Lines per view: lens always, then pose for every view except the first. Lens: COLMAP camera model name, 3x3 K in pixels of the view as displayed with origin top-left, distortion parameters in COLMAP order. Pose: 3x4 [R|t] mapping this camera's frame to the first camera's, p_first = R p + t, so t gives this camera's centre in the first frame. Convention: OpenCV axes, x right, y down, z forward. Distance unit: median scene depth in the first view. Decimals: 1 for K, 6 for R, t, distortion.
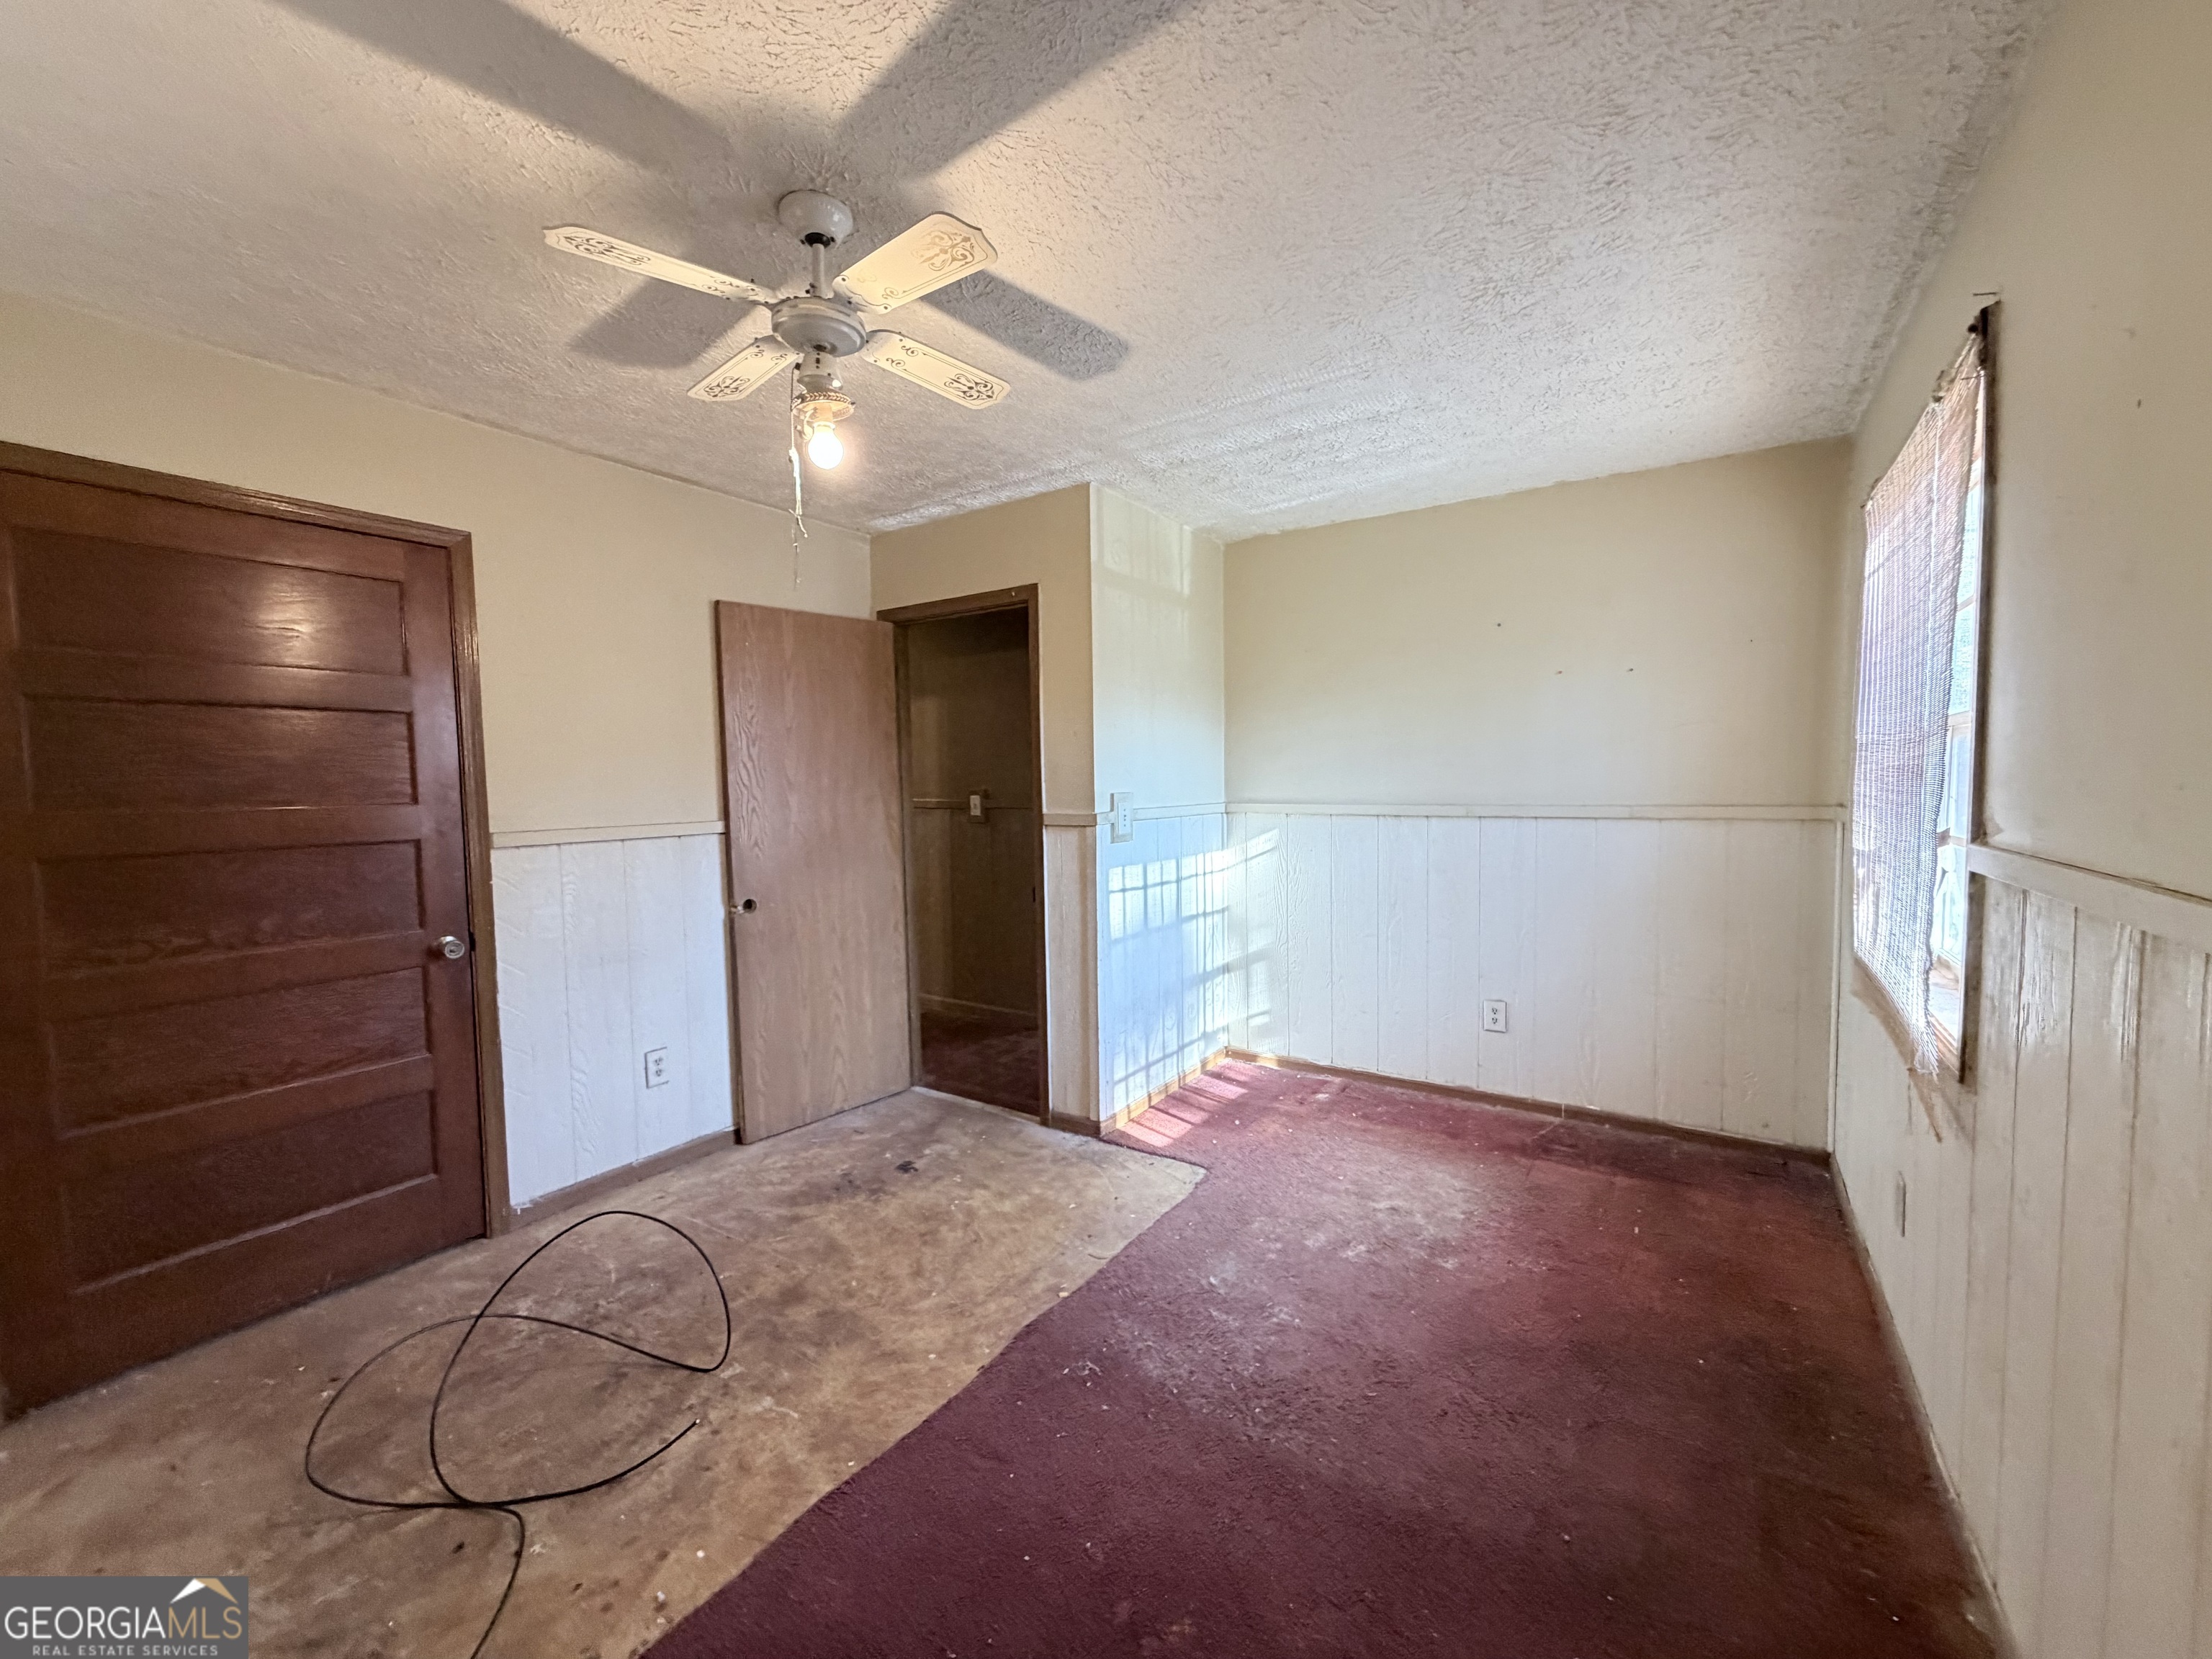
lens RADIAL K [[871.8, 0, 1103.0], [0, 871.8, 829.7], [0, 0, 1]] dist [-0.000741, -0.000157]
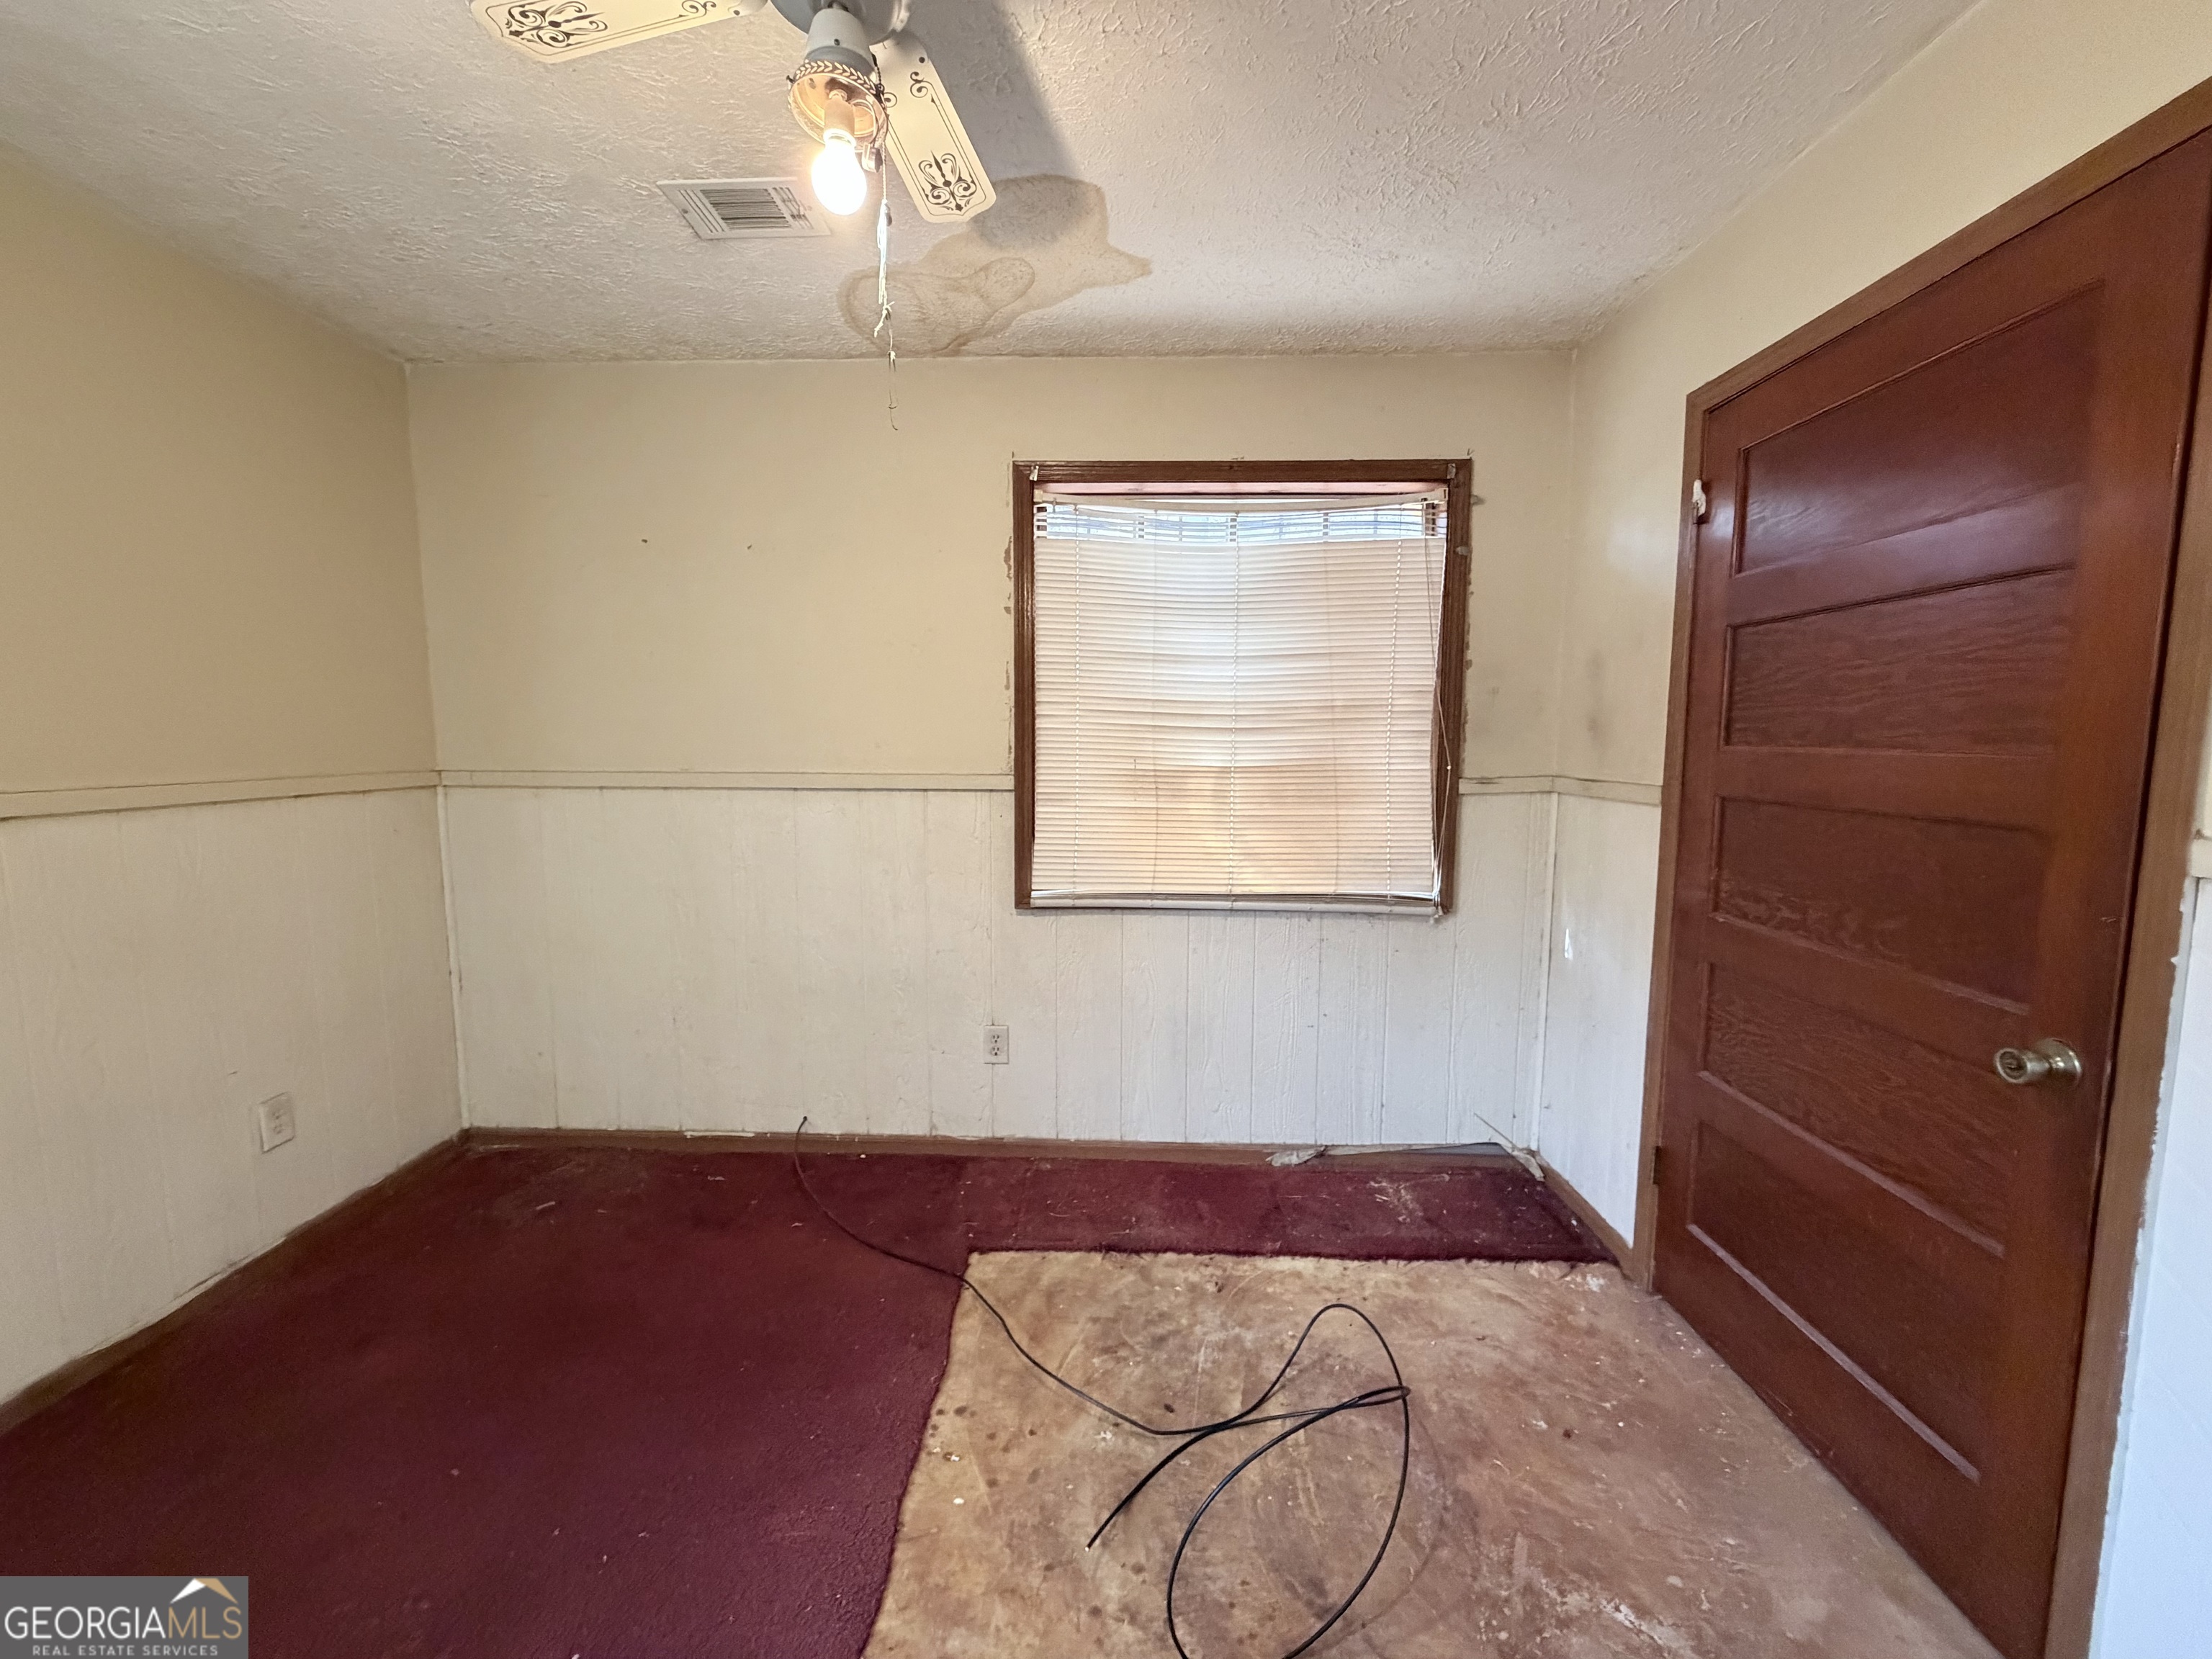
lens RADIAL K [[871.8, 0, 1103.0], [0, 871.8, 829.7], [0, 0, 1]] dist [-0.000741, -0.000157]
pose [[-0.848834, 0.064957, -0.524654, -0.115426], [-0.021245, 0.987430, 0.156624, -0.074444], [0.528233, 0.144094, -0.836784, 1.604172]]
